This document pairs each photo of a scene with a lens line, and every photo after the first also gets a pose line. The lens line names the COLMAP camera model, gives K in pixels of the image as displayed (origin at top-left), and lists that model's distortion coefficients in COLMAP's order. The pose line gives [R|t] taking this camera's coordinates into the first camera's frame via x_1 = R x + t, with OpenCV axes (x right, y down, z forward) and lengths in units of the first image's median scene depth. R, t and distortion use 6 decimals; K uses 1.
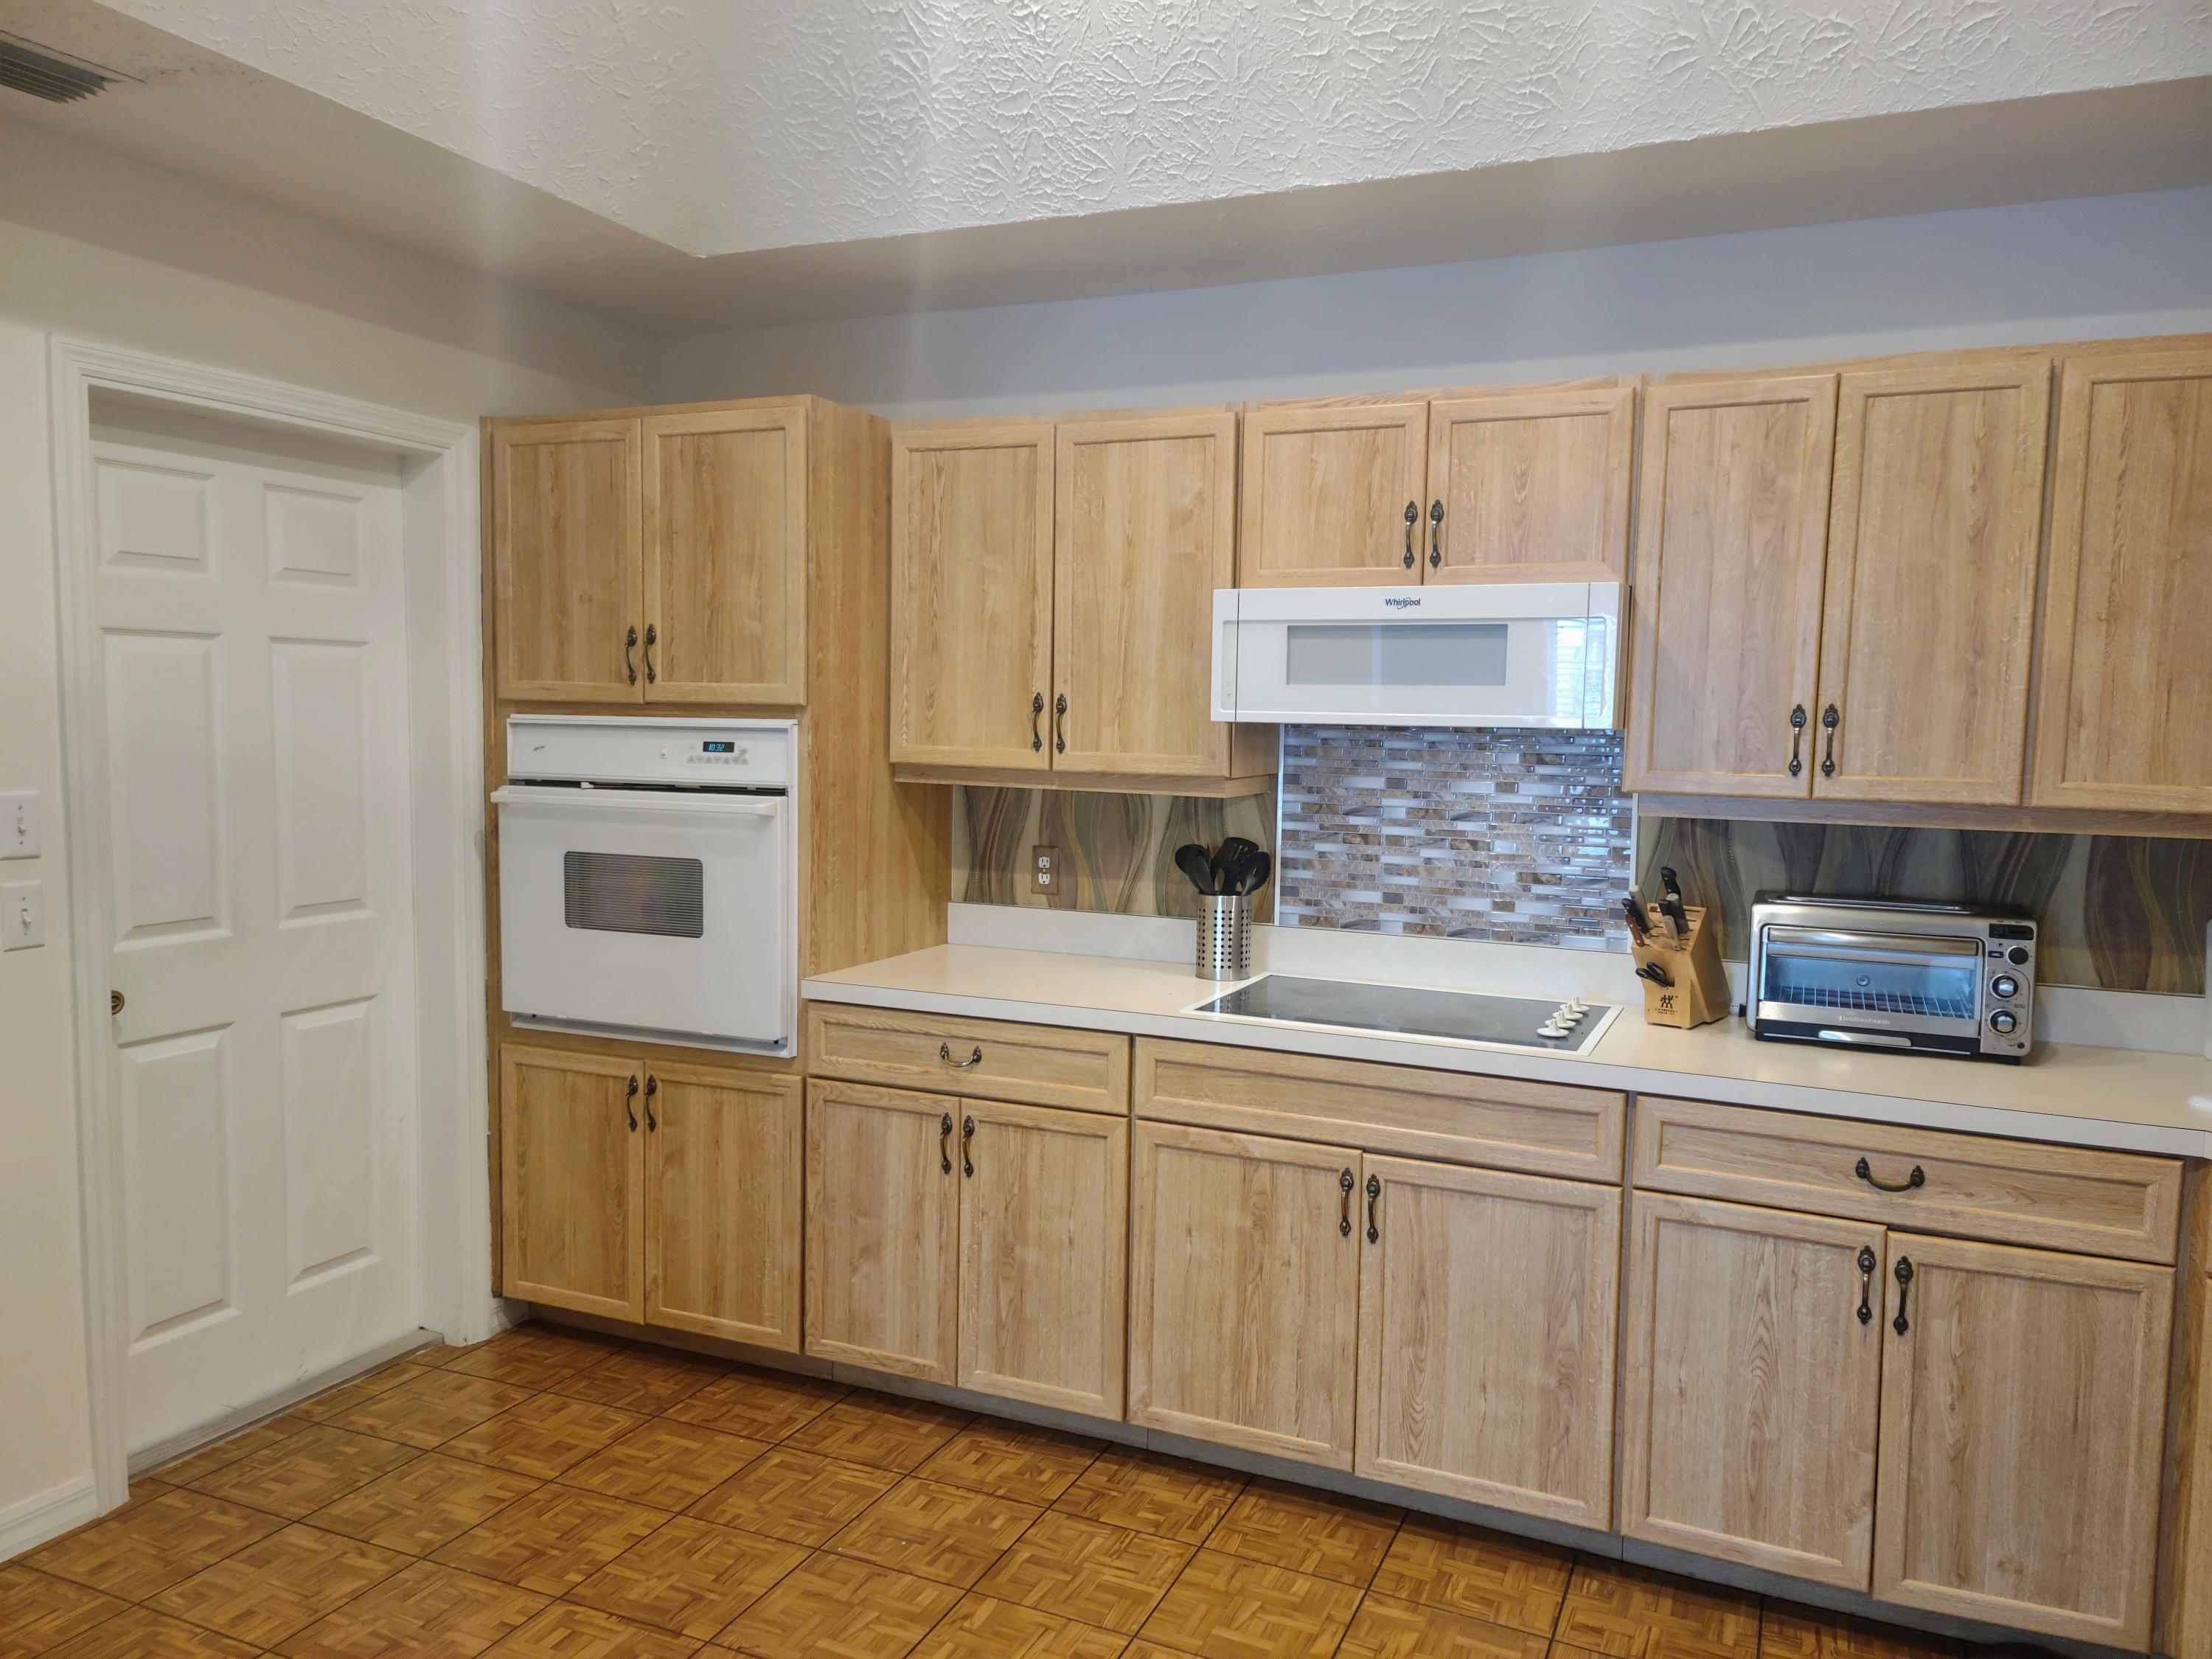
lens RADIAL K [[1630.8, 0, 1109.4], [0, 1630.8, 838.9], [0, 0, 1]] dist [0.080462, -0.063933]
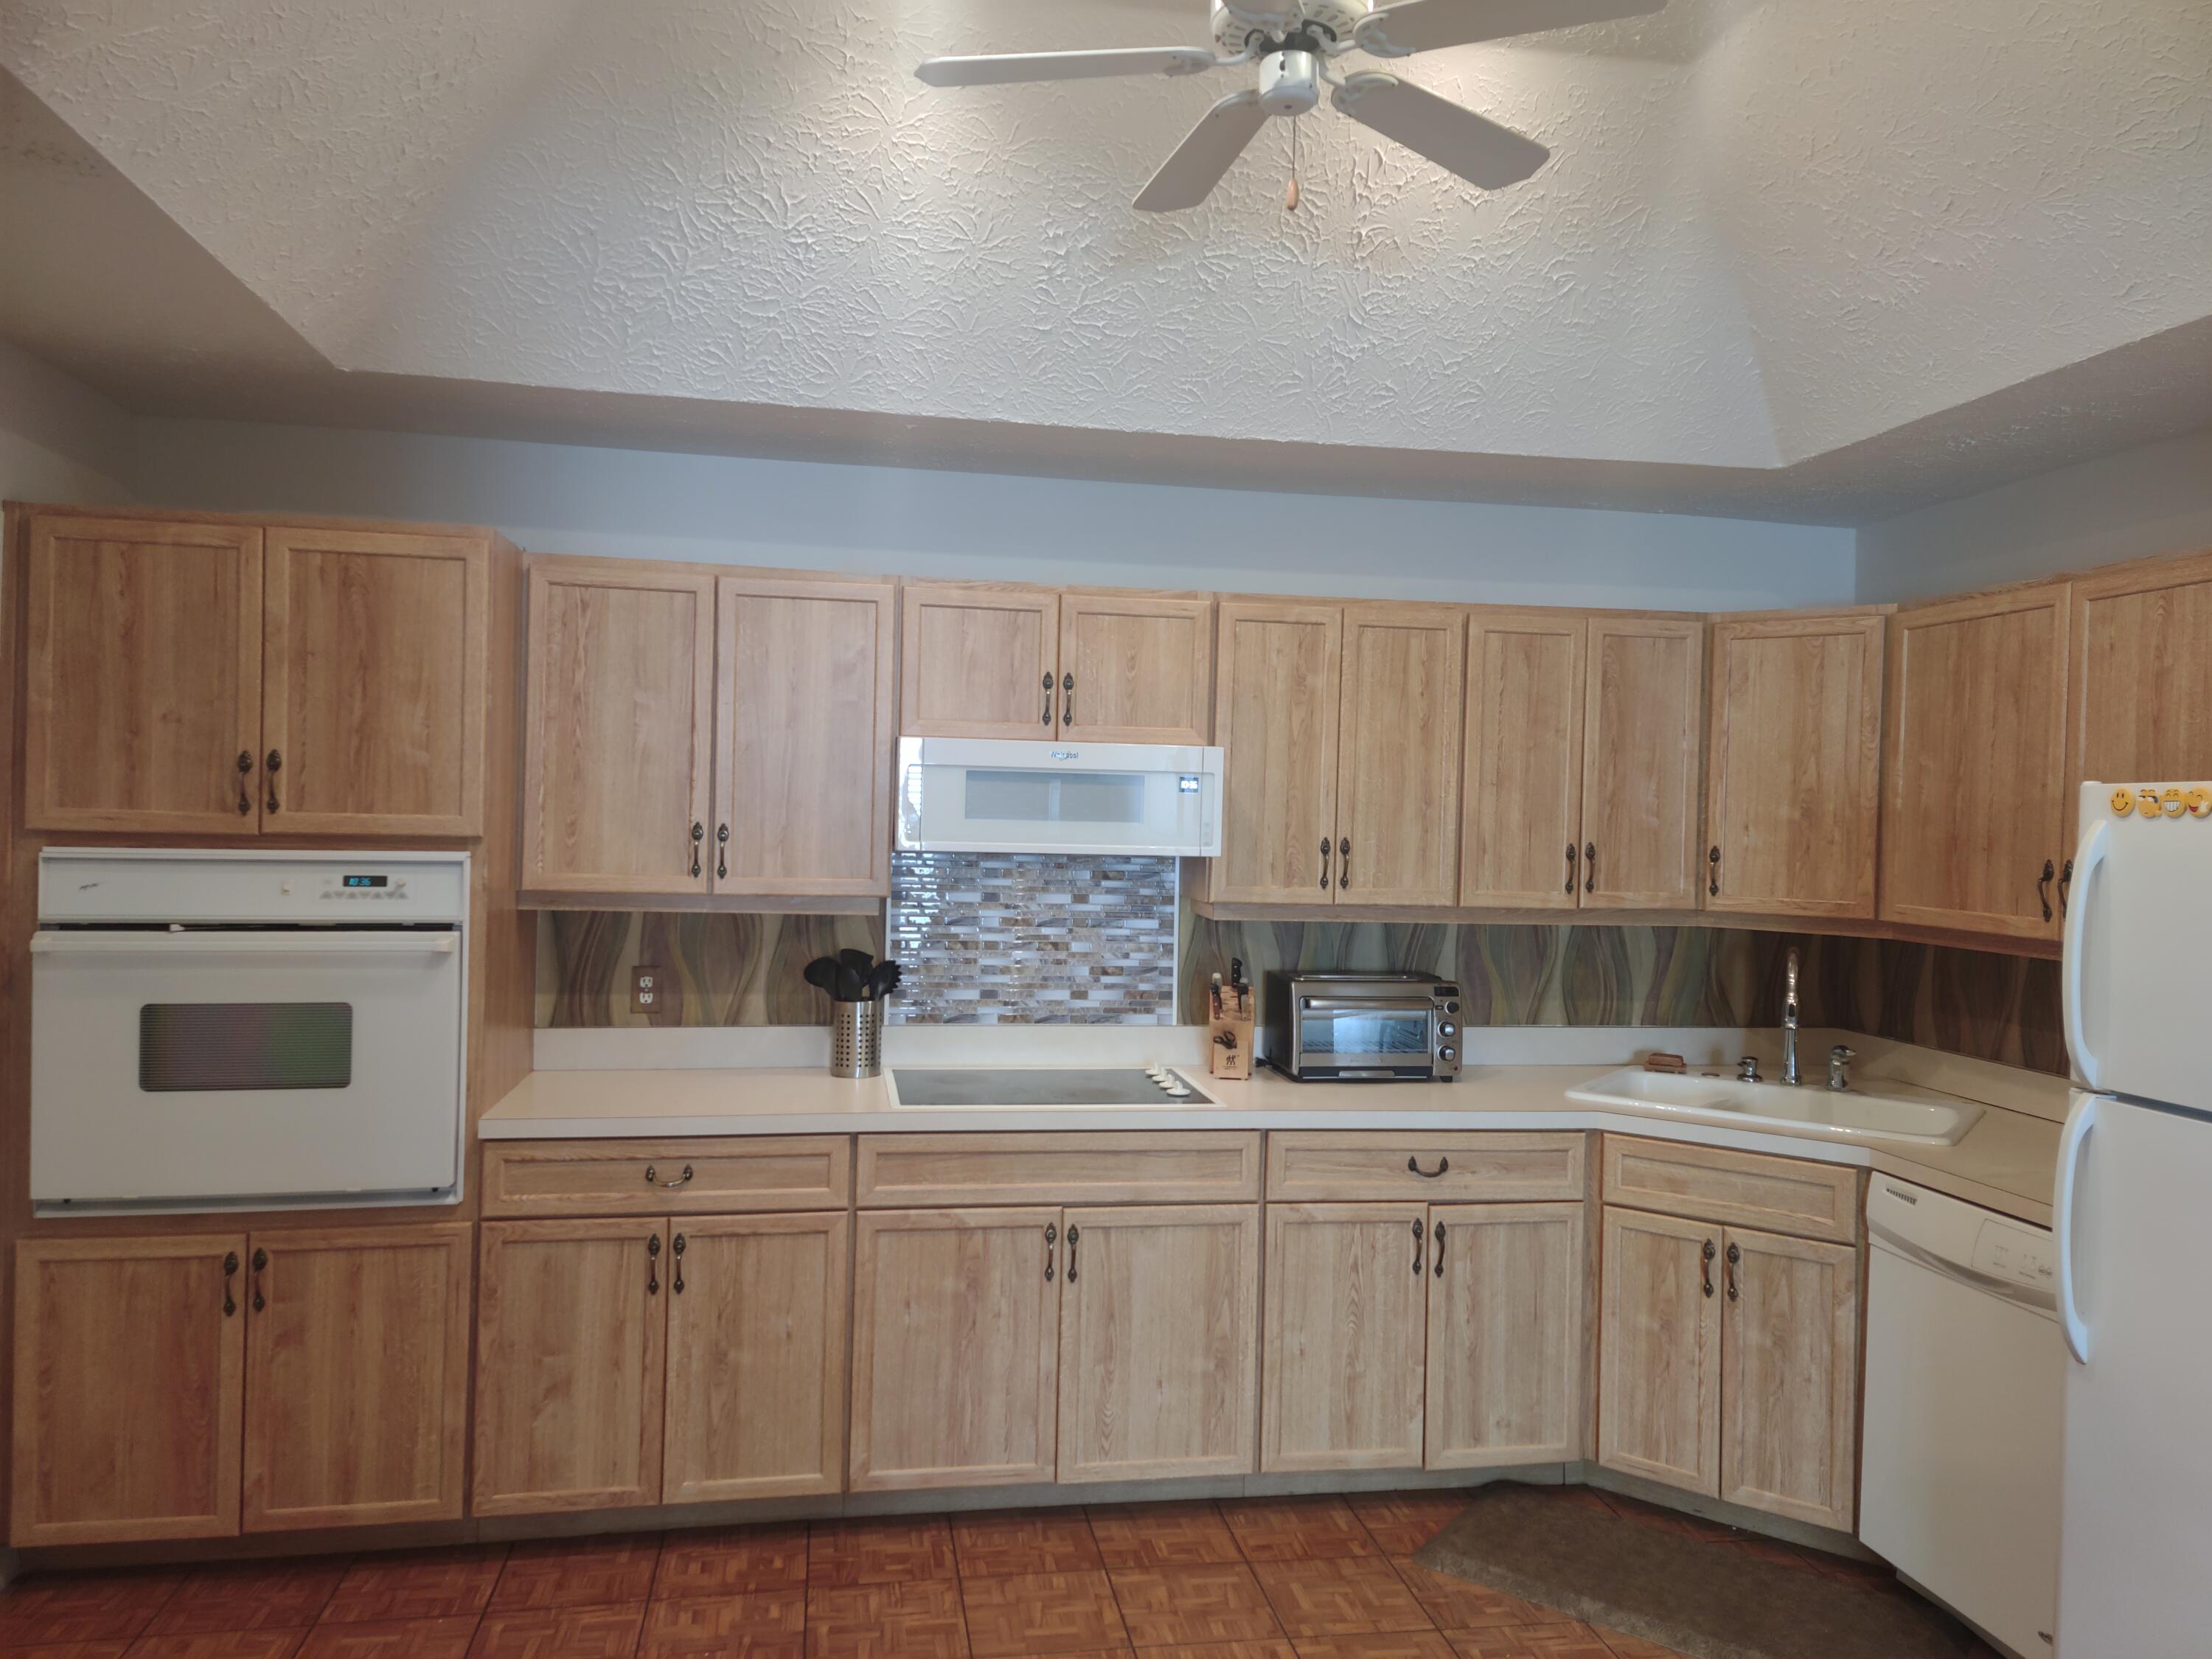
lens RADIAL K [[1619.4, 0, 1143.4], [0, 1619.4, 821.4], [0, 0, 1]] dist [0.089505, -0.065173]
pose [[0.820593, -0.002450, 0.571507, -0.451069], [0.035318, 0.998297, -0.046431, -0.033713], [-0.570420, 0.058286, 0.819282, -0.035021]]
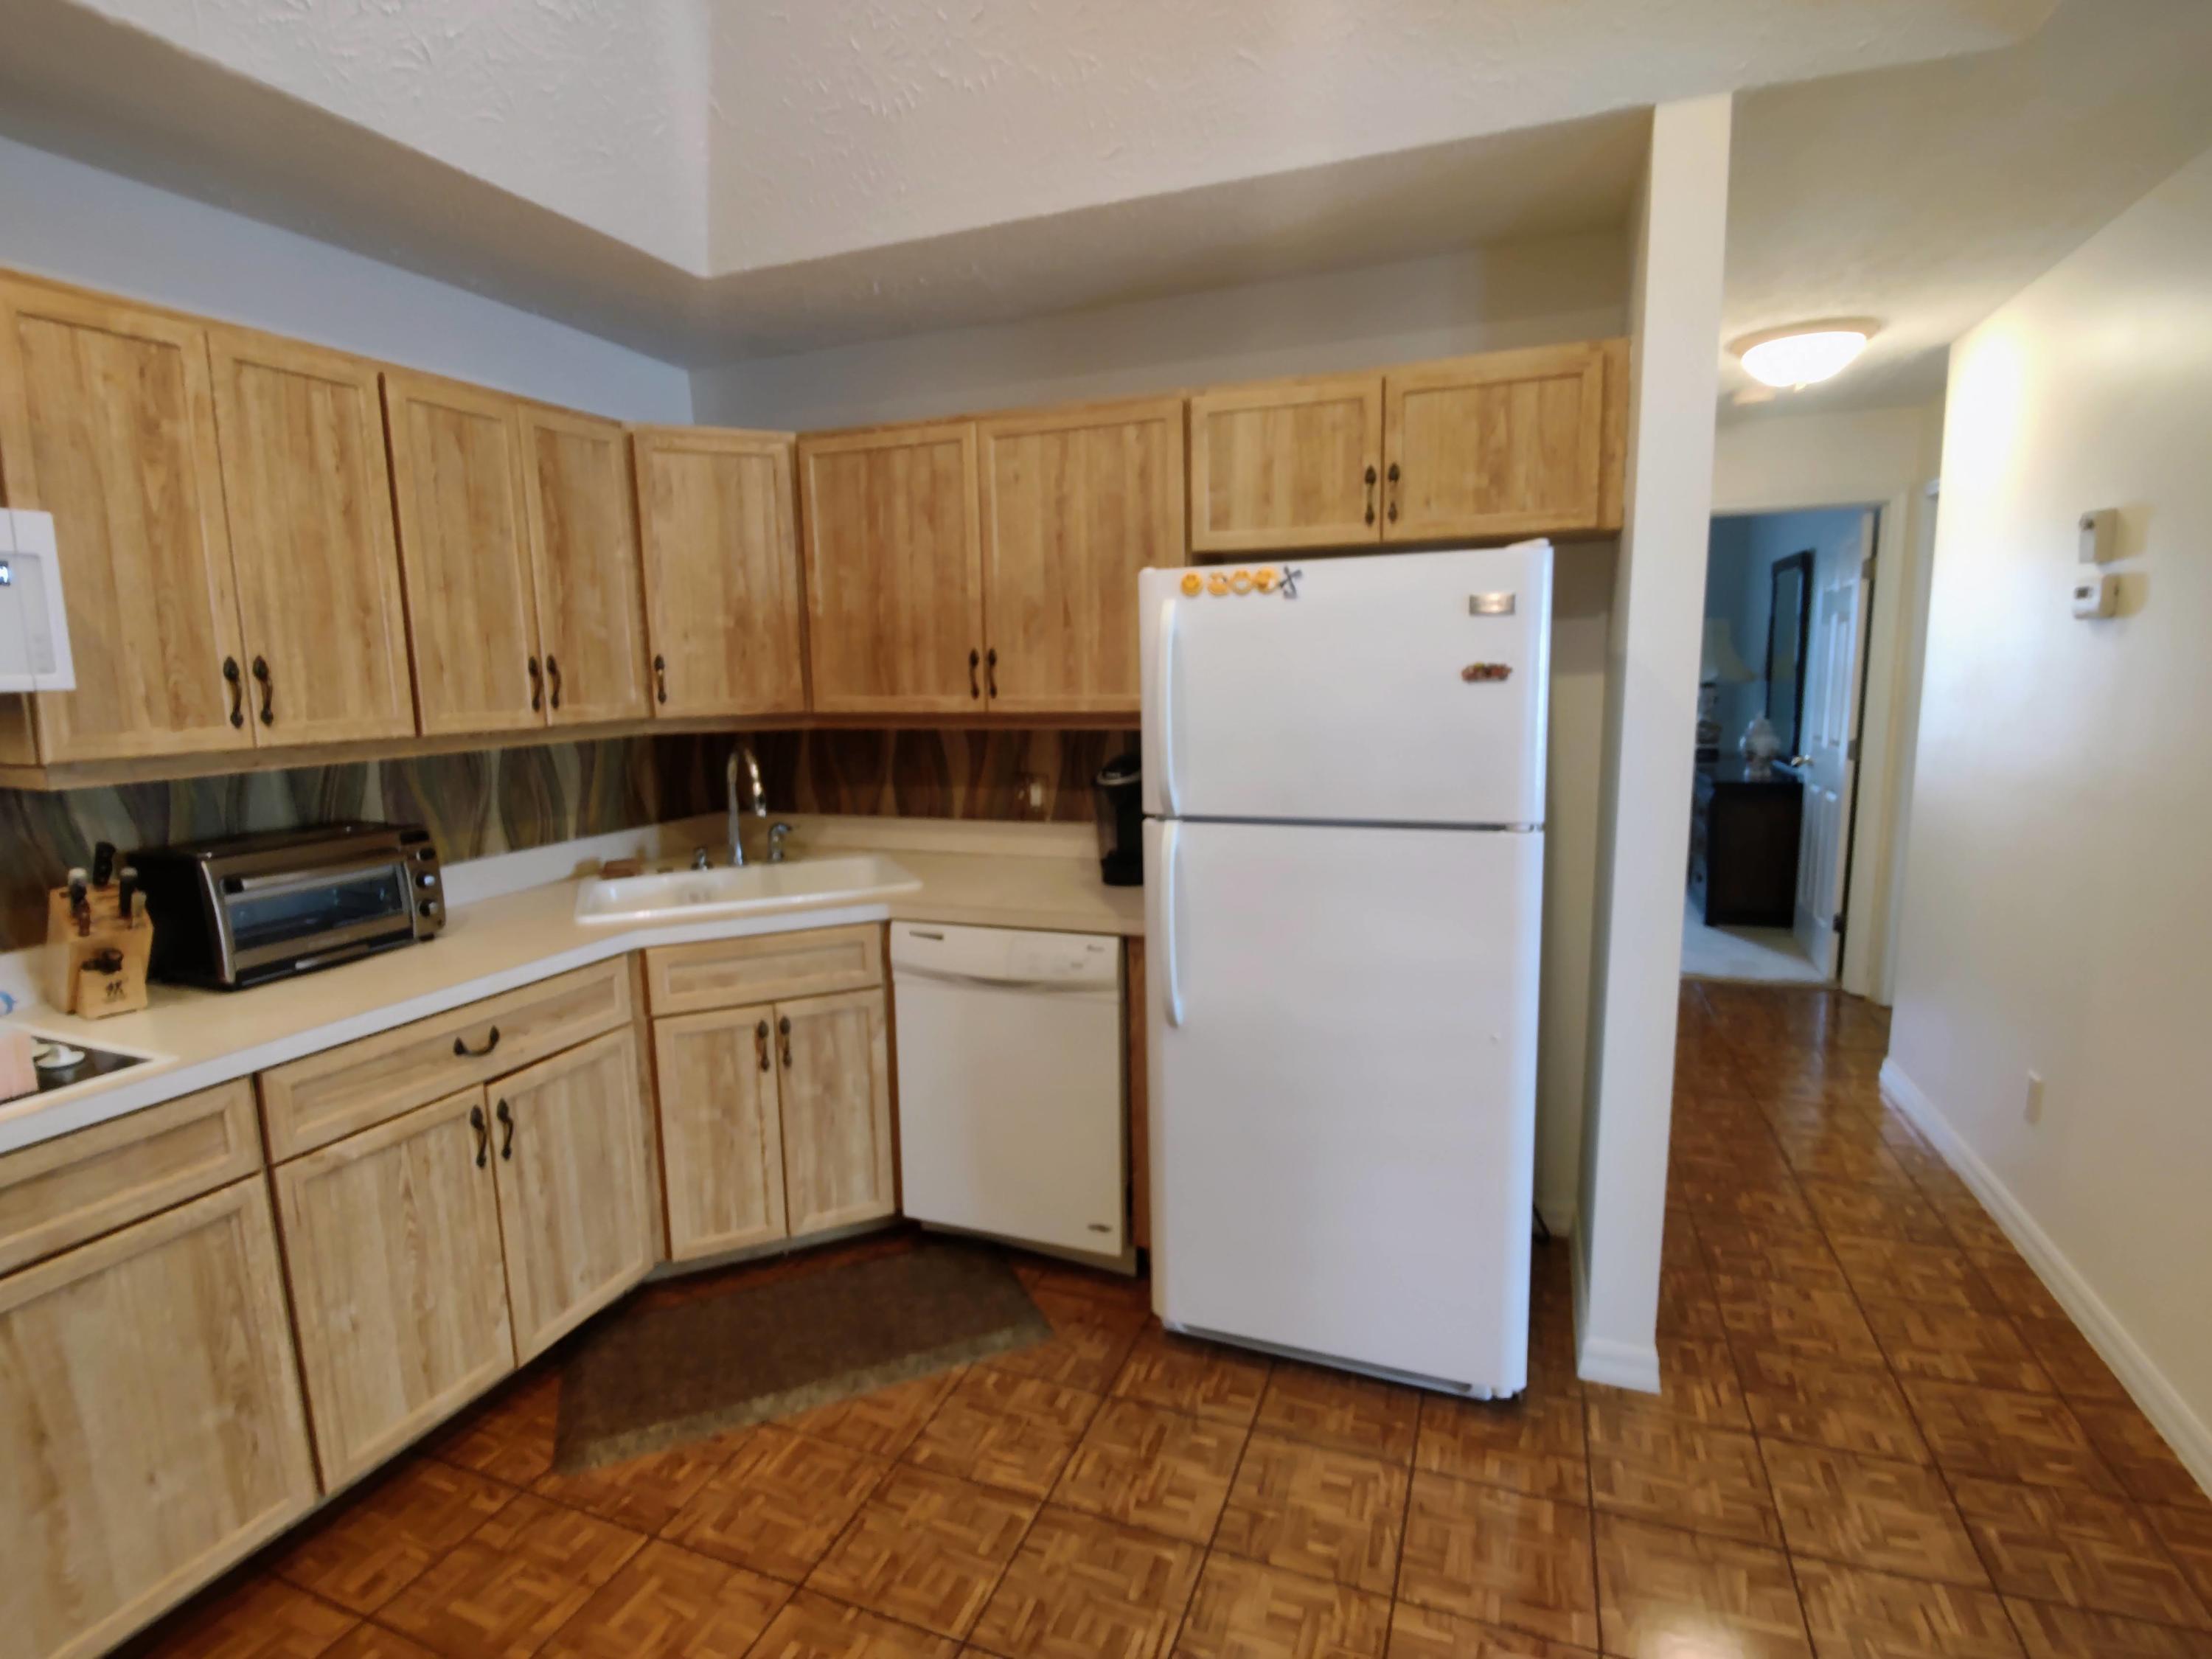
lens RADIAL K [[1076.6, 0, 1110.6], [0, 1076.6, 819.4], [0, 0, 1]] dist [0.002961, -0.011417]
pose [[-0.052495, -0.162536, 0.985305, -0.252600], [0.096177, 0.981256, 0.166993, -0.038001], [-0.993979, 0.103530, -0.035879, 0.452435]]
